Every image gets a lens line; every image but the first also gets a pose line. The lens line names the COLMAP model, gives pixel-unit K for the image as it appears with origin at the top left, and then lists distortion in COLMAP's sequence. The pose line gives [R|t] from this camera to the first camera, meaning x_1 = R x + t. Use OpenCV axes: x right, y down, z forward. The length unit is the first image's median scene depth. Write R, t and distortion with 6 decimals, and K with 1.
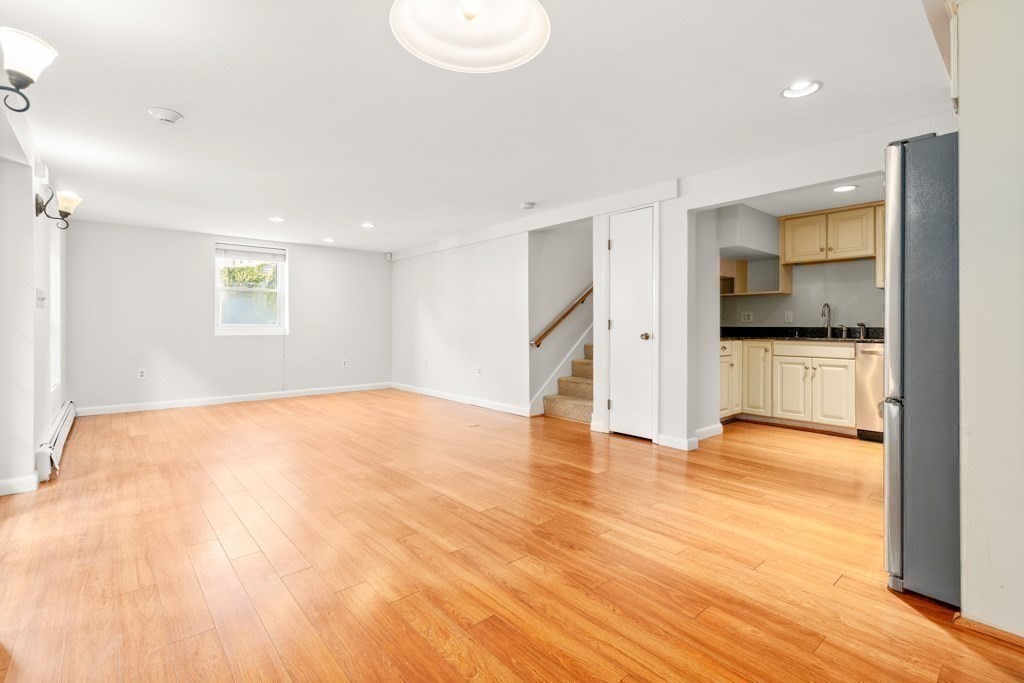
lens RADIAL K [[474.0, 0, 509.9], [0, 474.0, 331.0], [0, 0, 1]] dist [-0.013895, 0.007595]
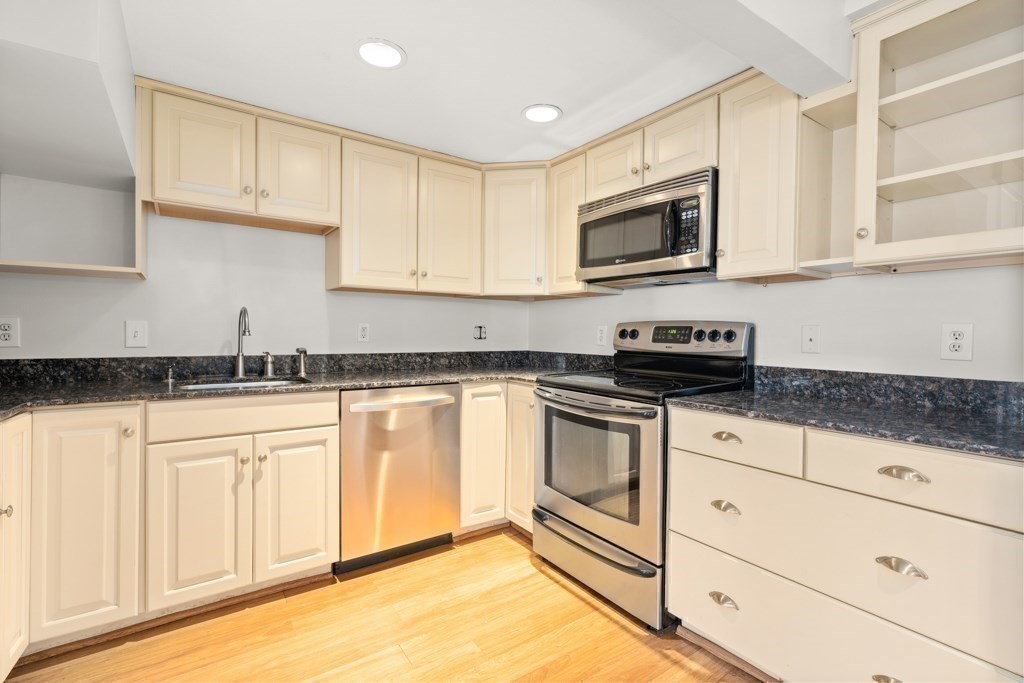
lens RADIAL K [[474.0, 0, 509.9], [0, 474.0, 331.0], [0, 0, 1]] dist [-0.013895, 0.007595]
pose [[0.121666, -0.000004, 0.992571, 0.245243], [0.004910, 0.999988, -0.000597, -0.034704], [-0.992559, 0.004946, 0.121664, 0.715674]]
